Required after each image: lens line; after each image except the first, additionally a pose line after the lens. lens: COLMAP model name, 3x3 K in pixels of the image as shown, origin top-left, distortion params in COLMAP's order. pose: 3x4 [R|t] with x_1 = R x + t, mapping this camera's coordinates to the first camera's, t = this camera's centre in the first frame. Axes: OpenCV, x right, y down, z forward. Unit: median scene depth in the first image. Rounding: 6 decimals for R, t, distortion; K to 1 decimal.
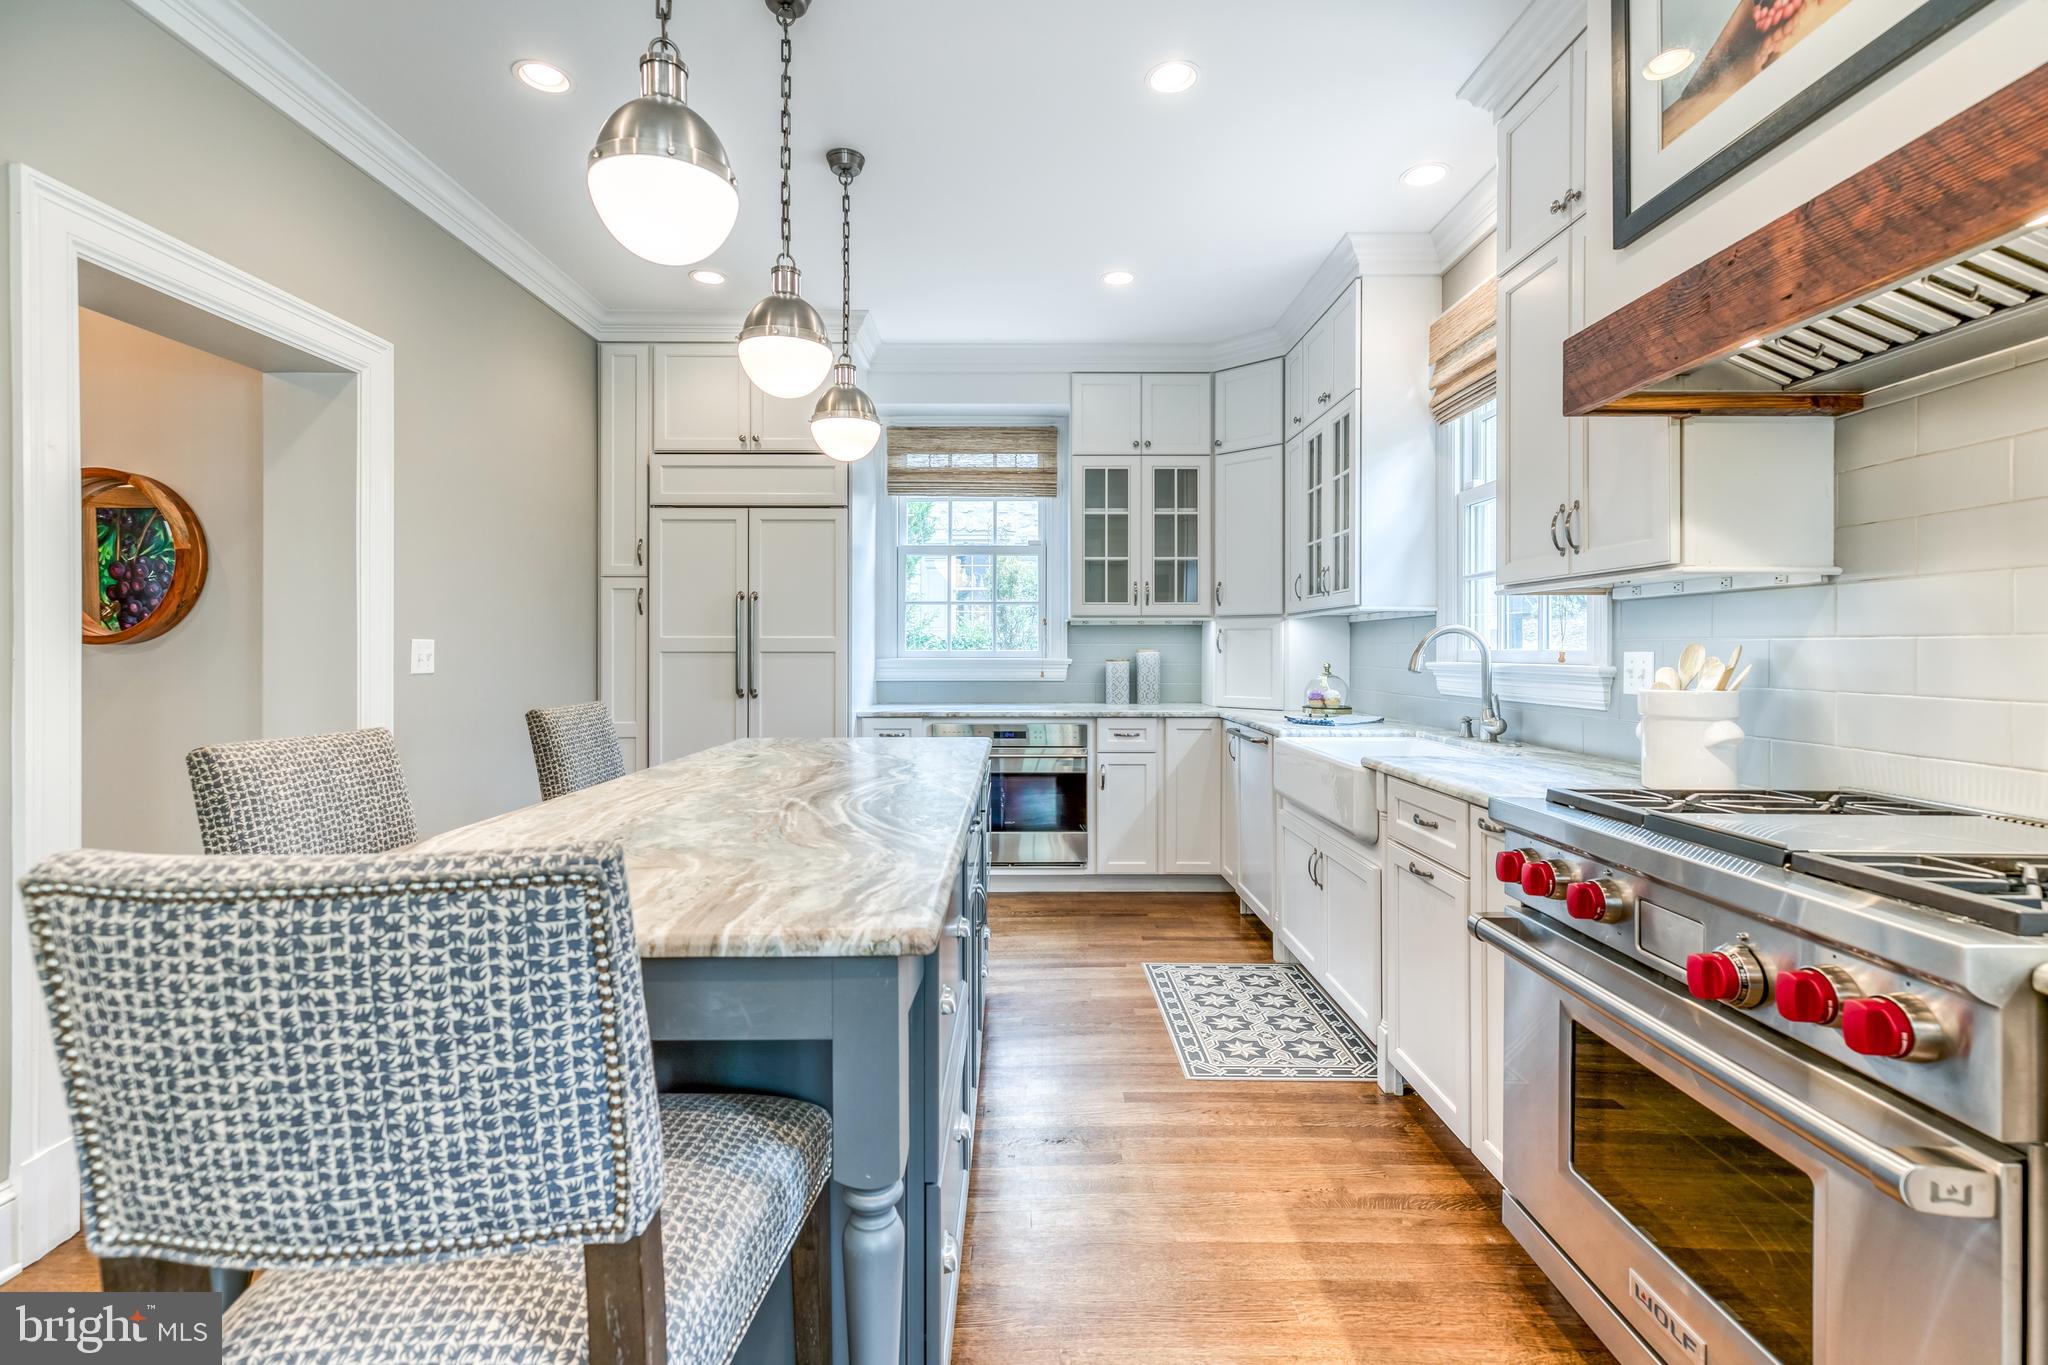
lens RADIAL K [[926.2, 0, 1012.2], [0, 926.2, 647.6], [0, 0, 1]] dist [0.010001, 0.000511]
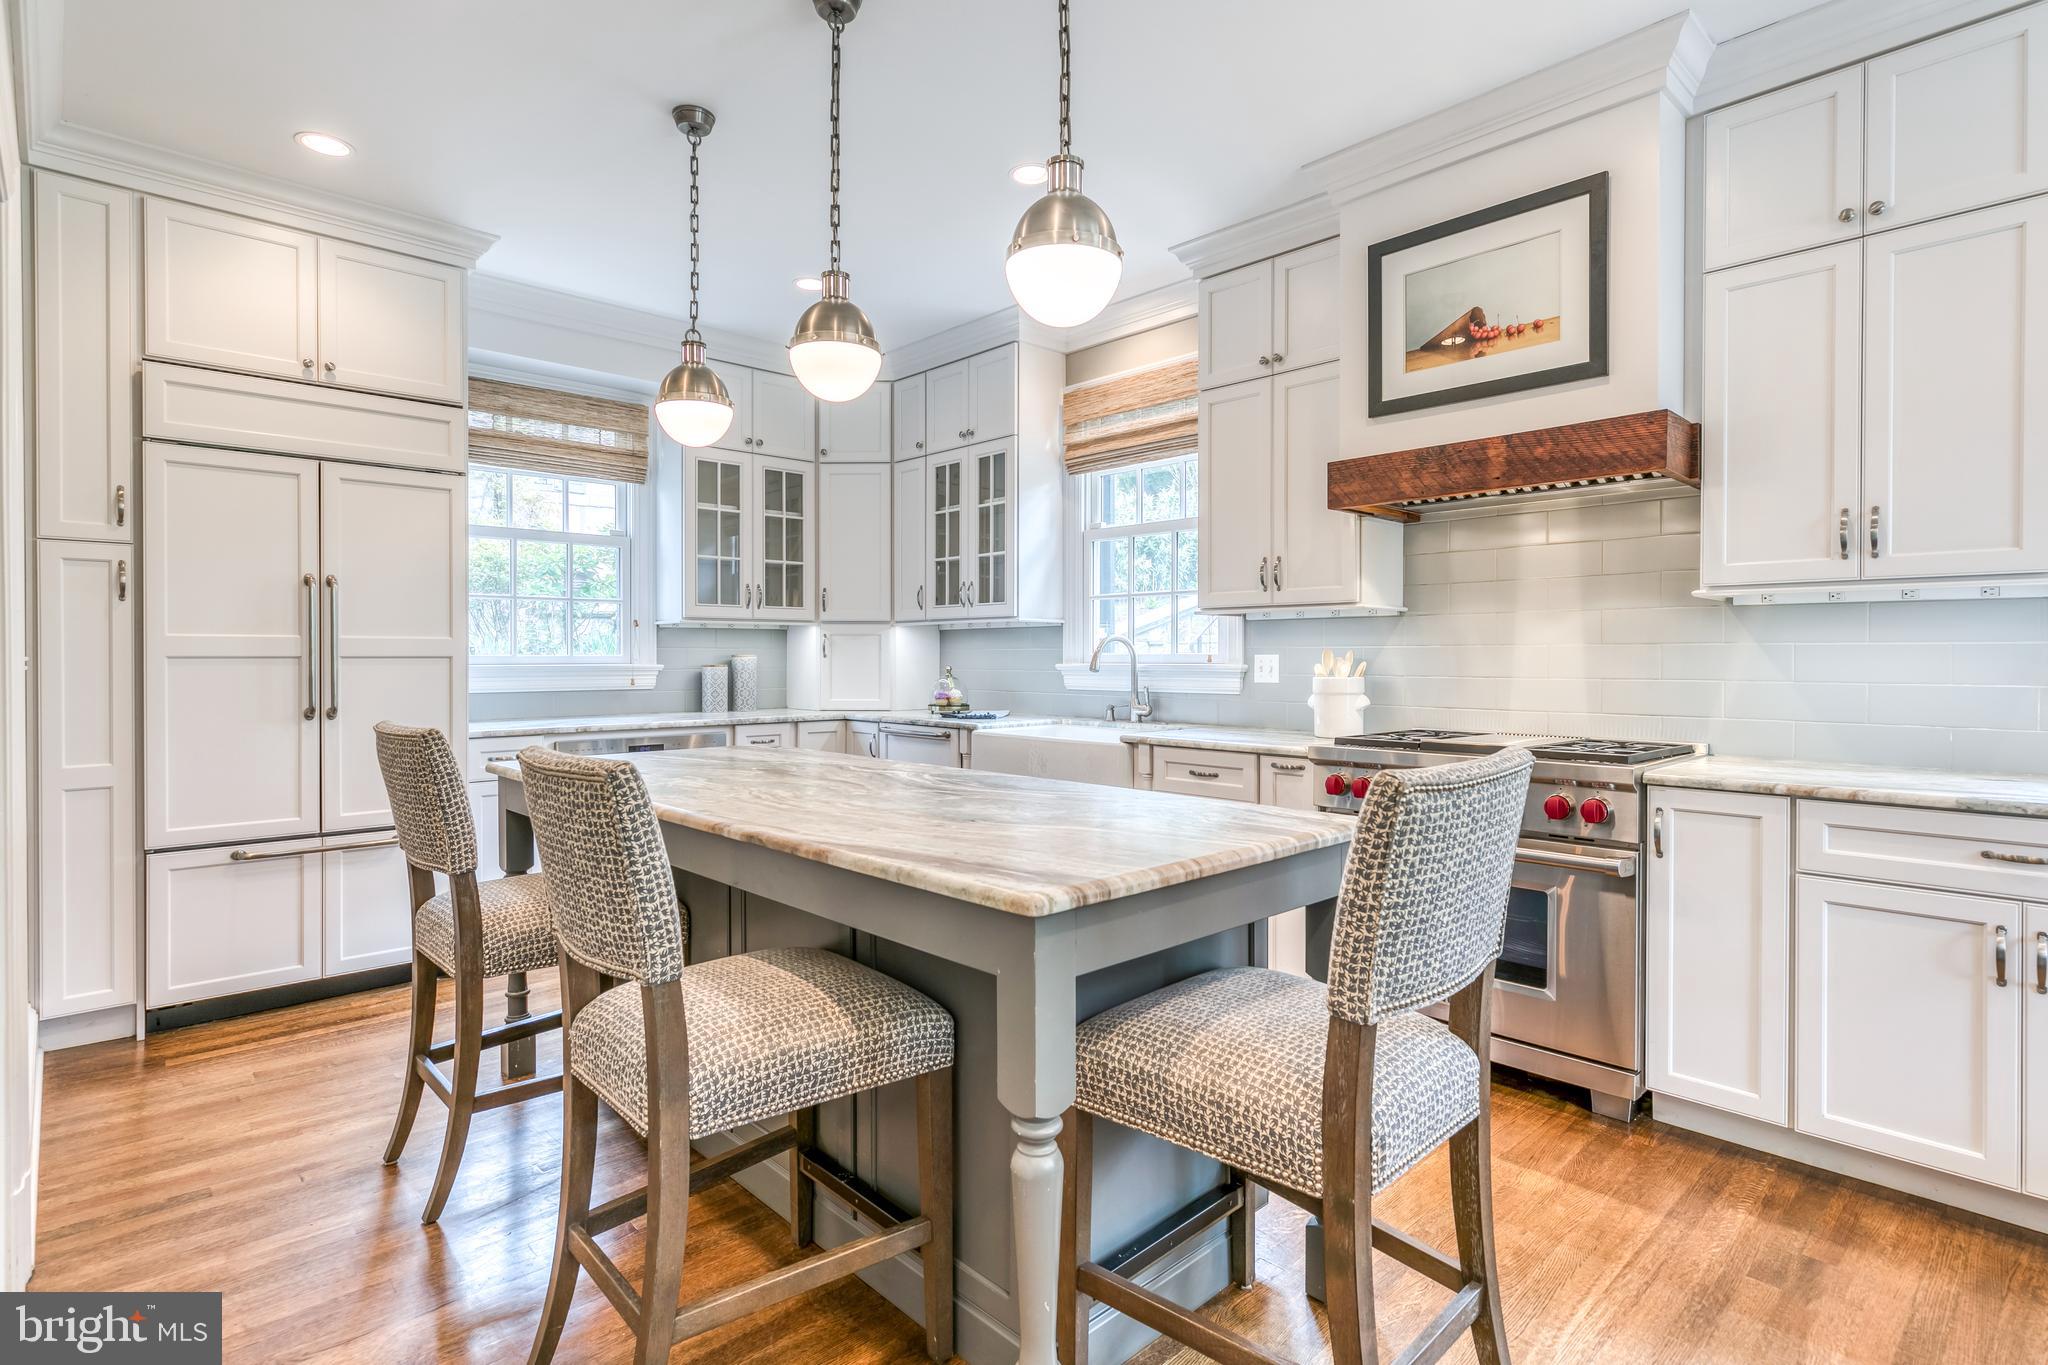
lens RADIAL K [[1034.1, 0, 1023.8], [0, 1034.1, 666.4], [0, 0, 1]] dist [0.003397, -0.000124]
pose [[0.726769, -0.007128, 0.686845, -0.443734], [-0.000758, 0.999937, 0.011179, 0.002680], [-0.686881, -0.008645, 0.726718, 0.021450]]
